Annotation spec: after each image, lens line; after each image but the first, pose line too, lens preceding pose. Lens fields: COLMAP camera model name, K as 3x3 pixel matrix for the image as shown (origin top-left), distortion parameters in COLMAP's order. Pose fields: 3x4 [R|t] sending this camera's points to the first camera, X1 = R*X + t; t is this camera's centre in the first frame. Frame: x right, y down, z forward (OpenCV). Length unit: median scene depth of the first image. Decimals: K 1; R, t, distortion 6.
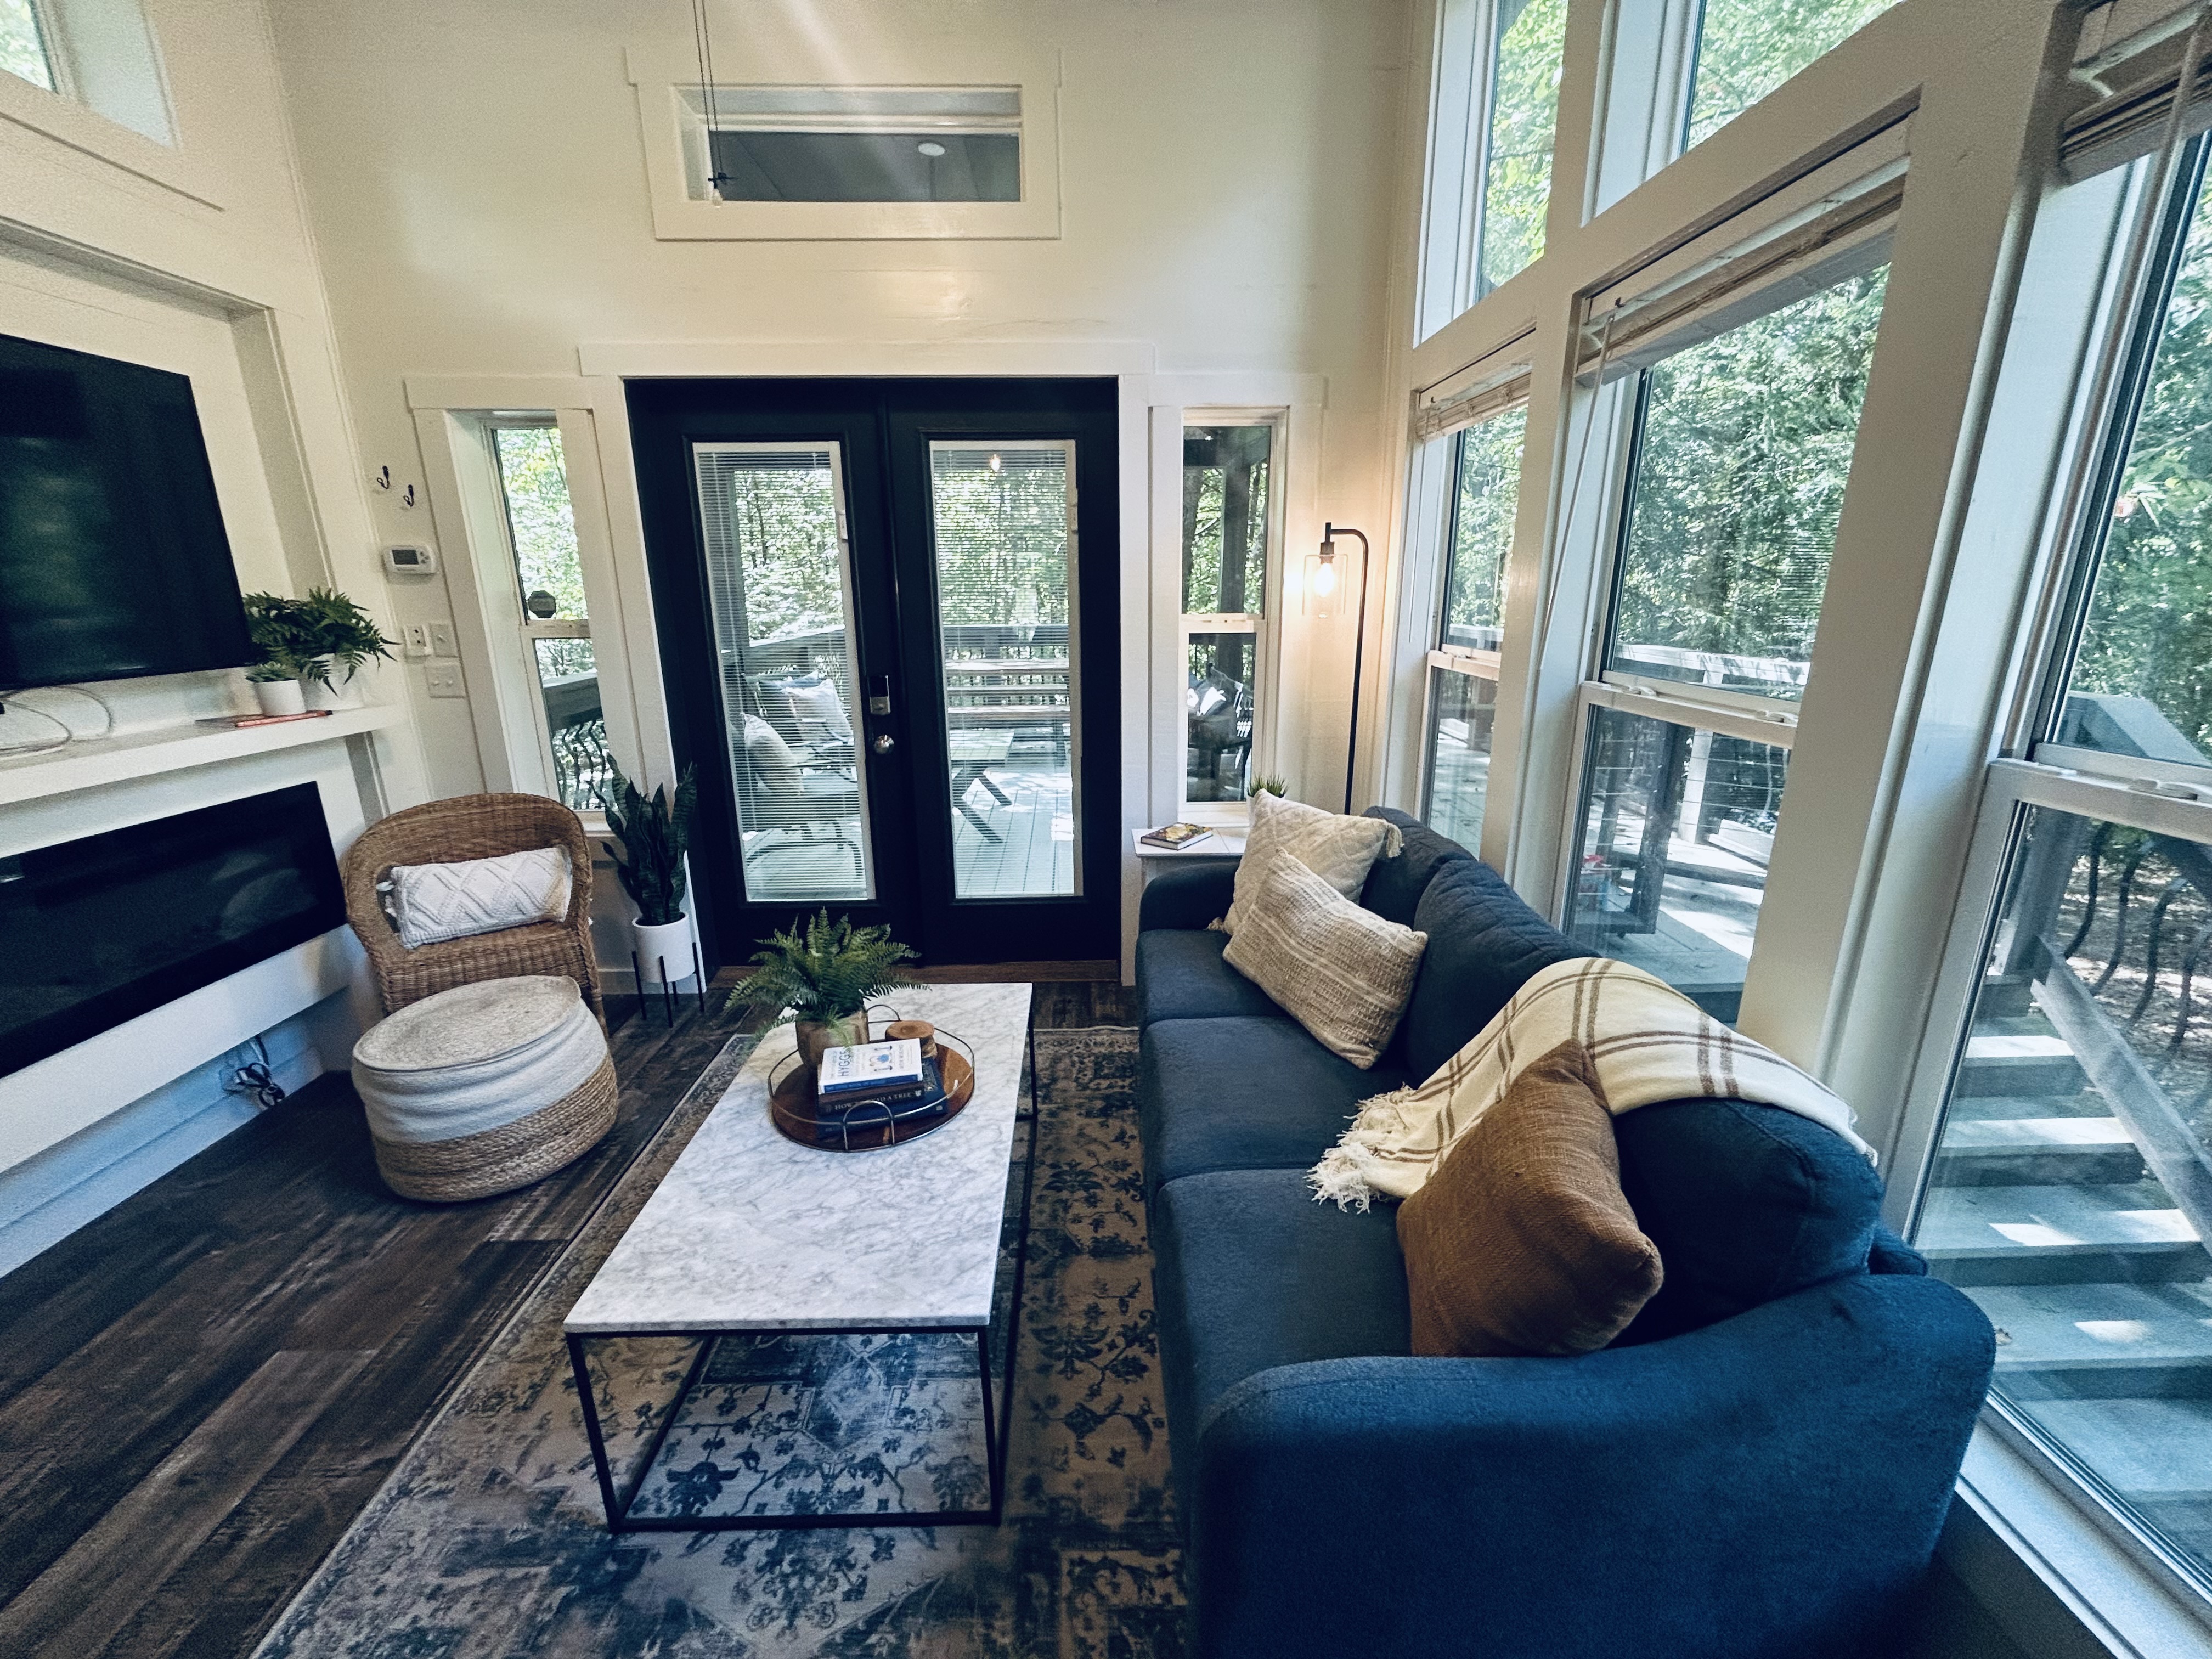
lens RADIAL K [[894.2, 0, 1108.6], [0, 894.2, 825.6], [0, 0, 1]] dist [0.001187, 0.000473]
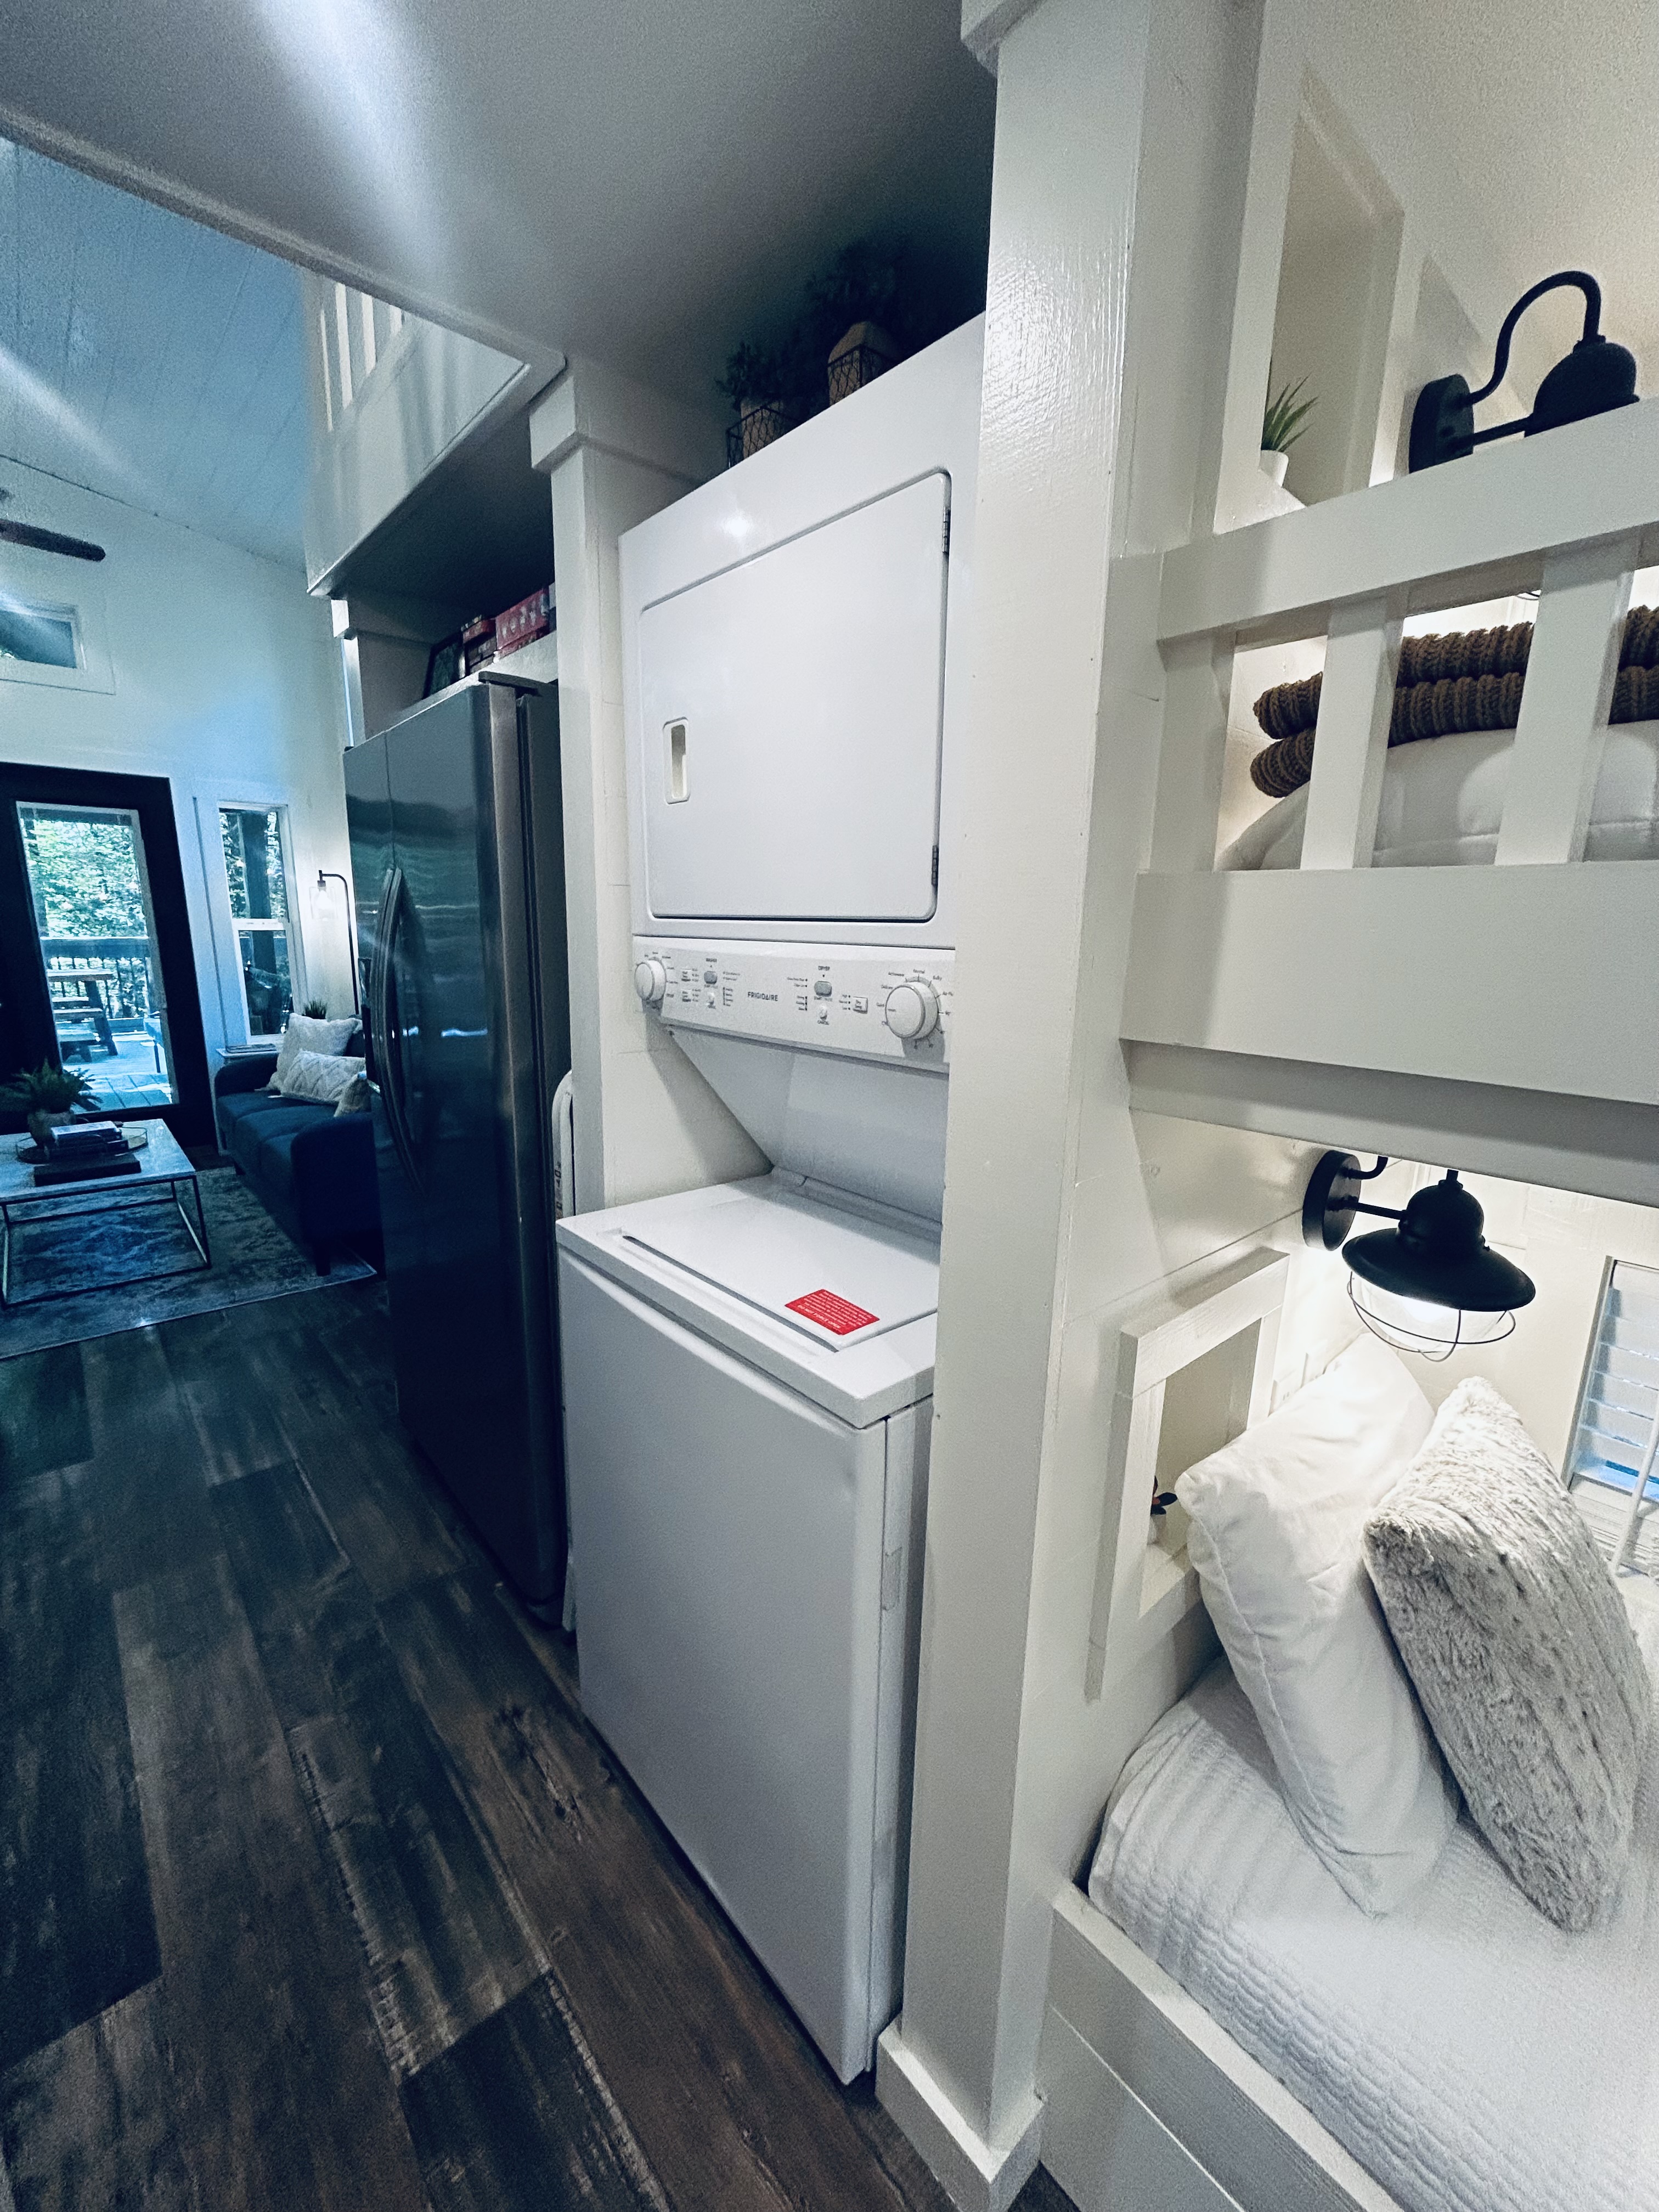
lens RADIAL K [[894.2, 0, 832.5], [0, 894.2, 1103.8], [0, 0, 1]] dist [0.001187, 0.000473]
pose [[0.761605, -0.114043, 0.637927, -0.213013], [0.146504, 0.989208, 0.001934, 0.337046], [-0.631264, 0.091985, 0.770094, -1.213290]]
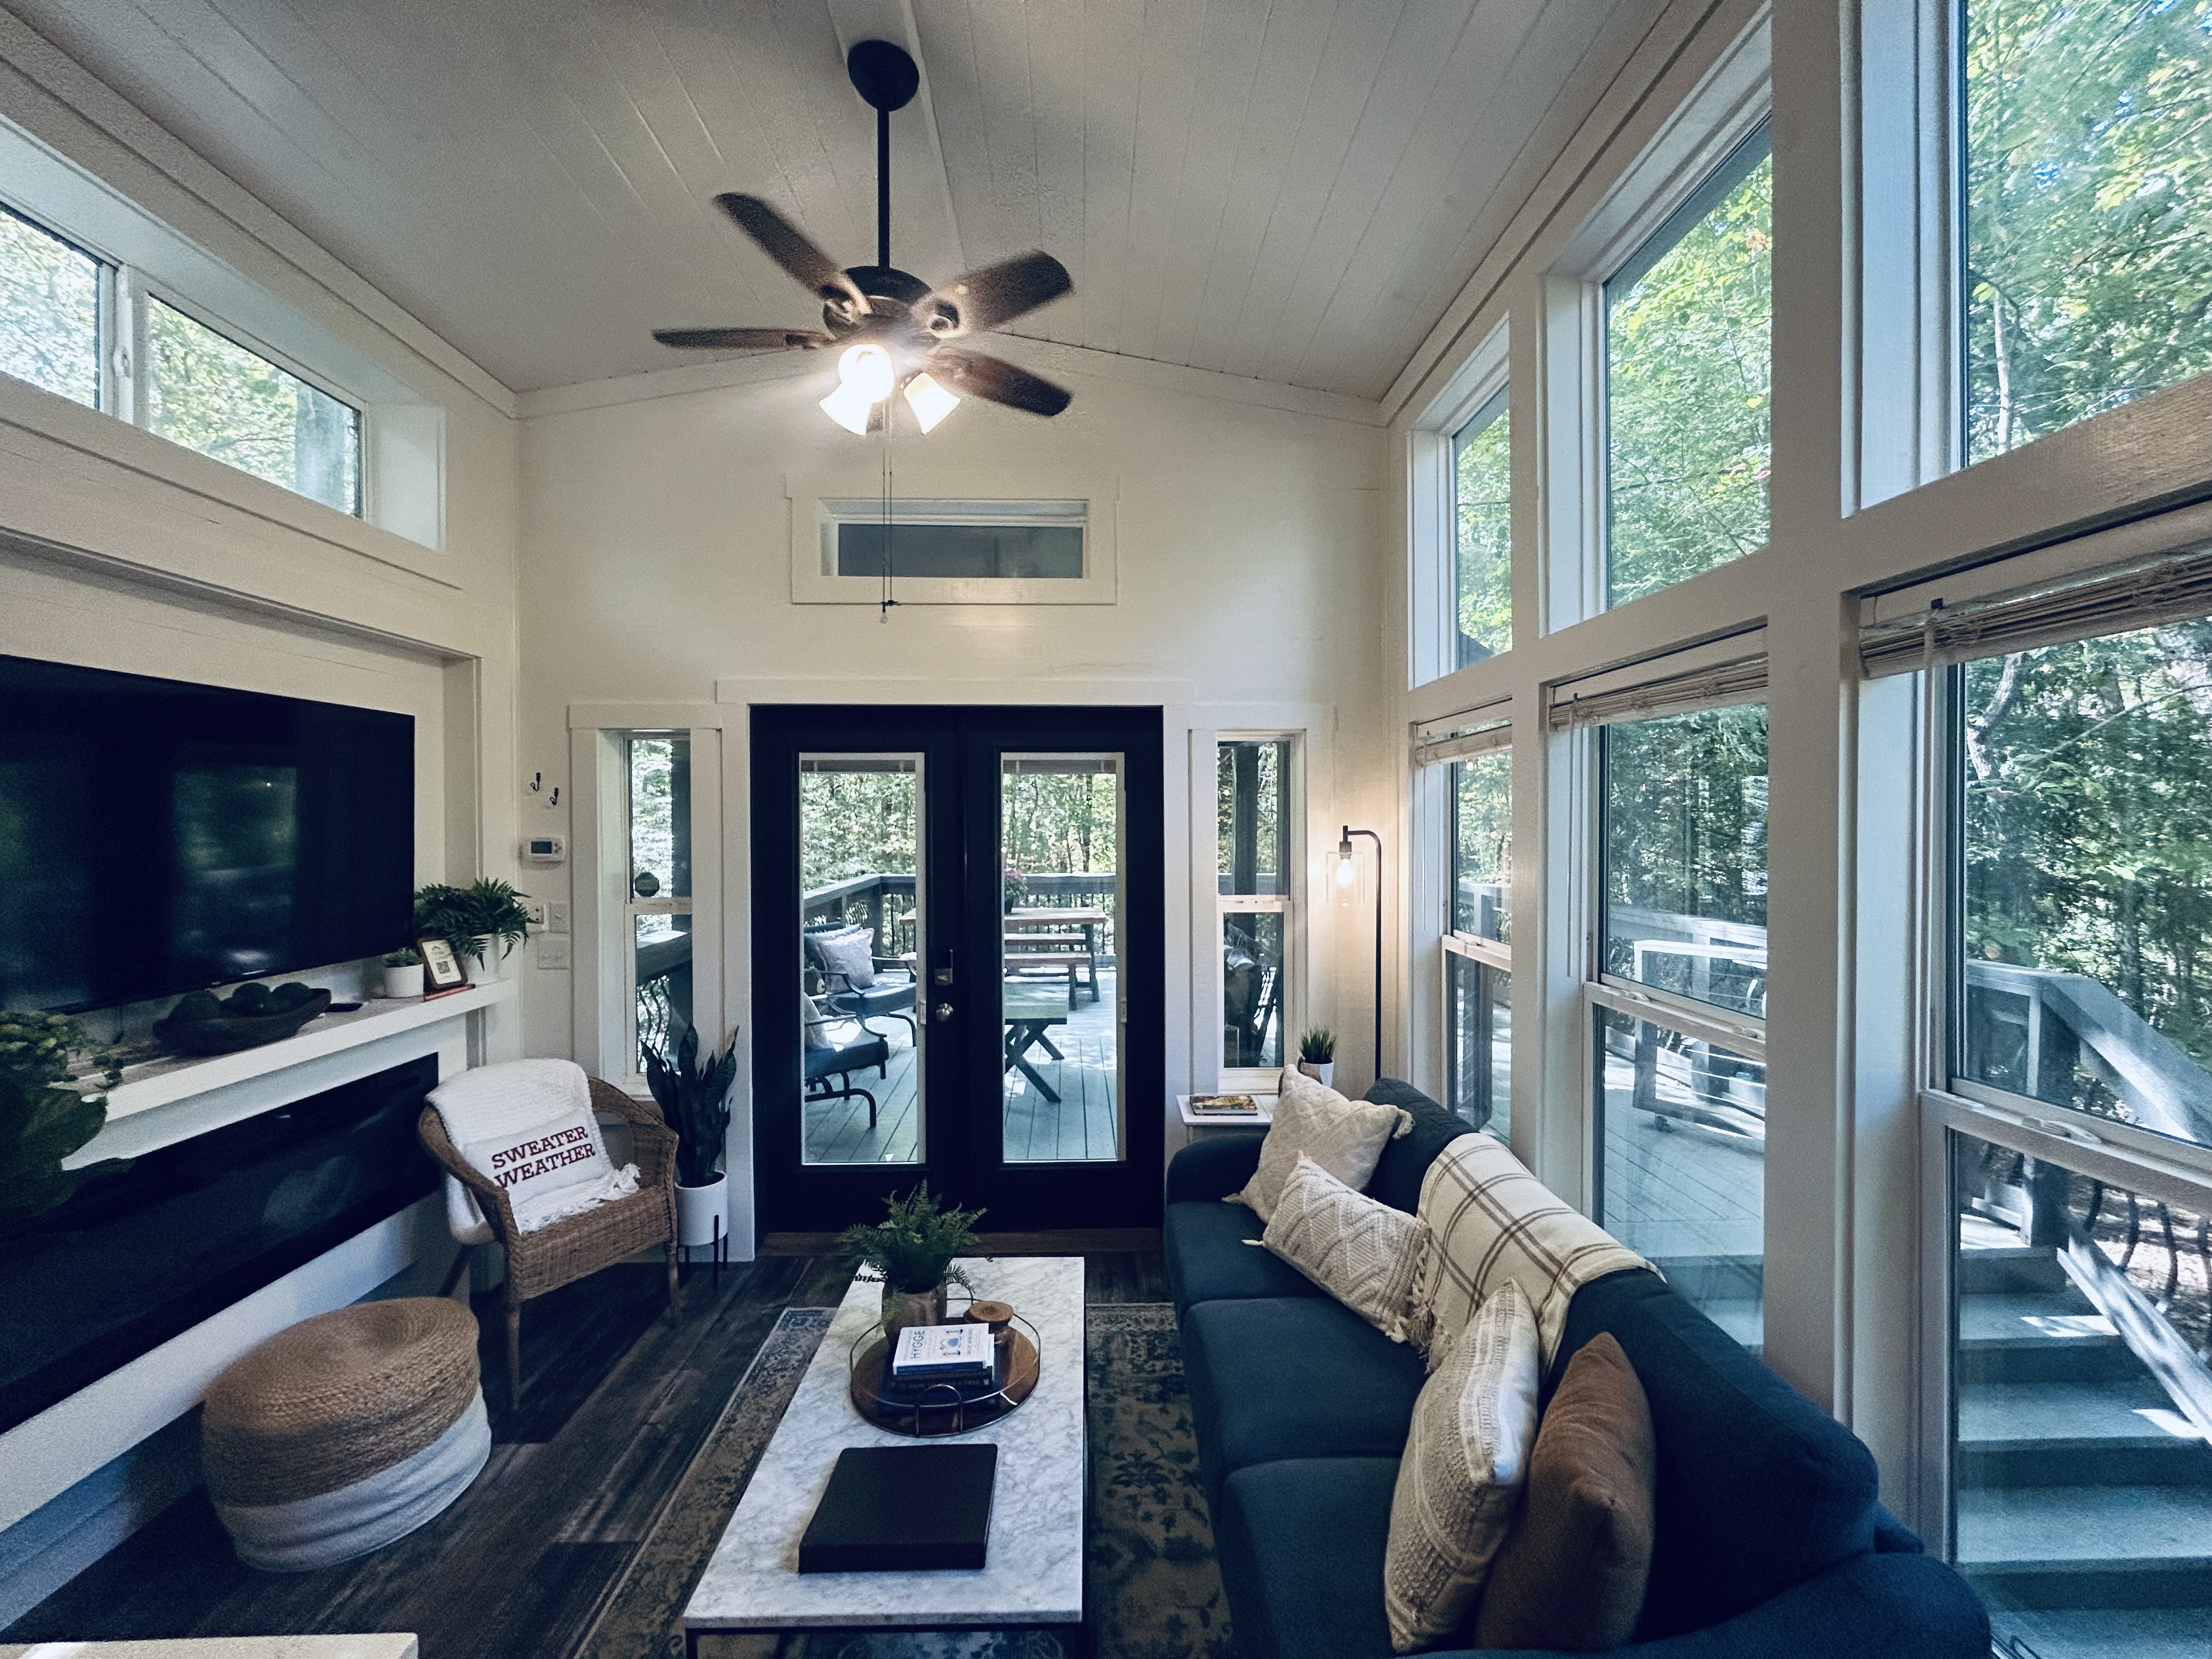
lens RADIAL K [[894.2, 0, 1108.8], [0, 894.2, 829.0], [0, 0, 1]] dist [0.001187, 0.000473]
pose [[0.999978, 0.005852, 0.003145, -0.075067], [-0.004879, 0.968220, -0.250052, -0.047886], [-0.004509, 0.250031, 0.968227, -0.139083]]
